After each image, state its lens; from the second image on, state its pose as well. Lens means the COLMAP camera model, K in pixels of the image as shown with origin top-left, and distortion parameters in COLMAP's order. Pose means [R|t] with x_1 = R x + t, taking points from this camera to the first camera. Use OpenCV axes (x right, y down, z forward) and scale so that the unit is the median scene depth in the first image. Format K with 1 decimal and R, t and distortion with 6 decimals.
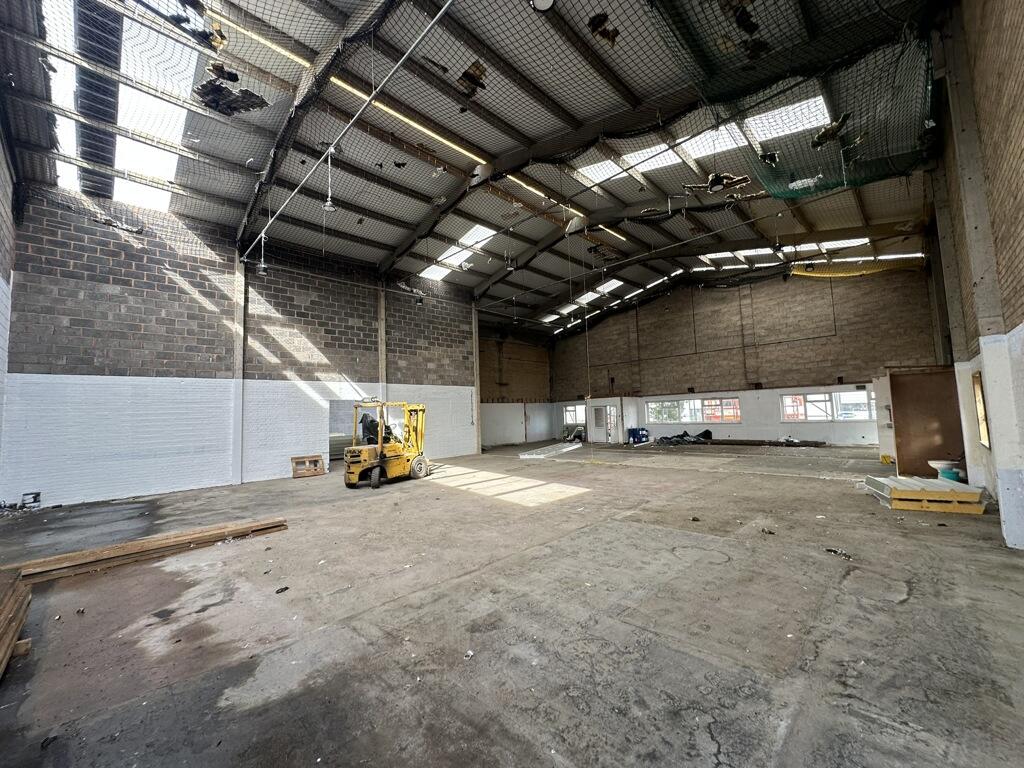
lens RADIAL K [[406.8, 0, 510.9], [0, 406.8, 382.3], [0, 0, 1]] dist [-0.002092, -0.000188]
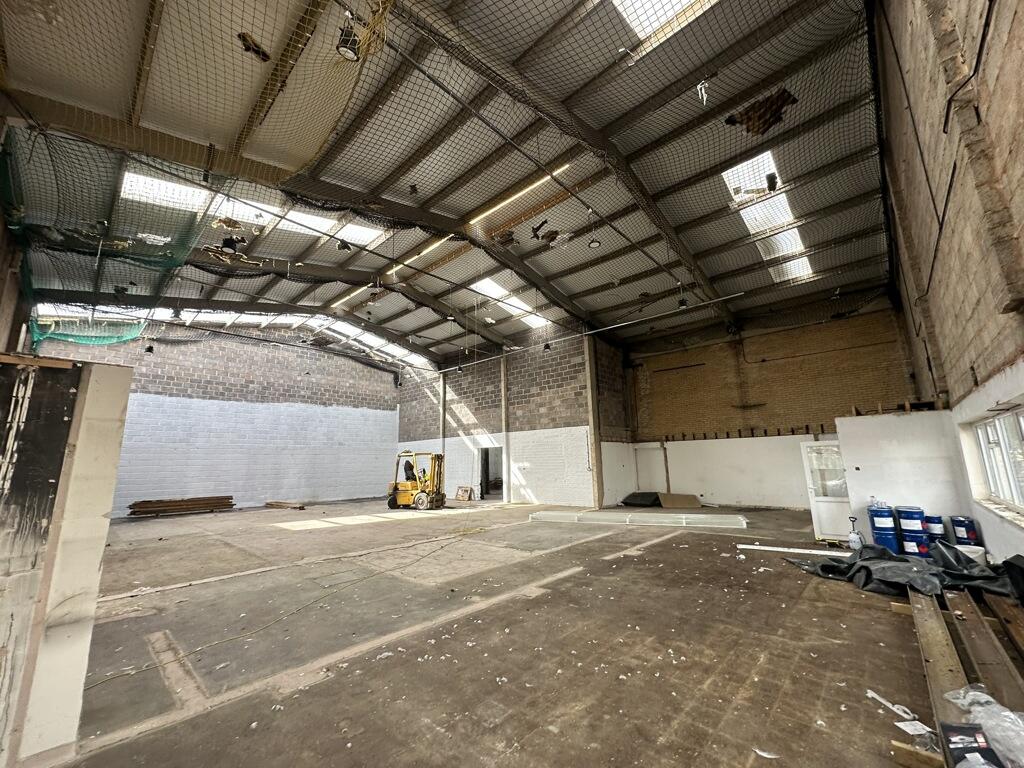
lens RADIAL K [[406.8, 0, 510.9], [0, 406.8, 382.3], [0, 0, 1]] dist [-0.002092, -0.000188]
pose [[0.042907, -0.158640, -0.986404, 0.907722], [0.100253, 0.983013, -0.153734, 0.043379], [0.994036, -0.092294, 0.058082, 0.962596]]
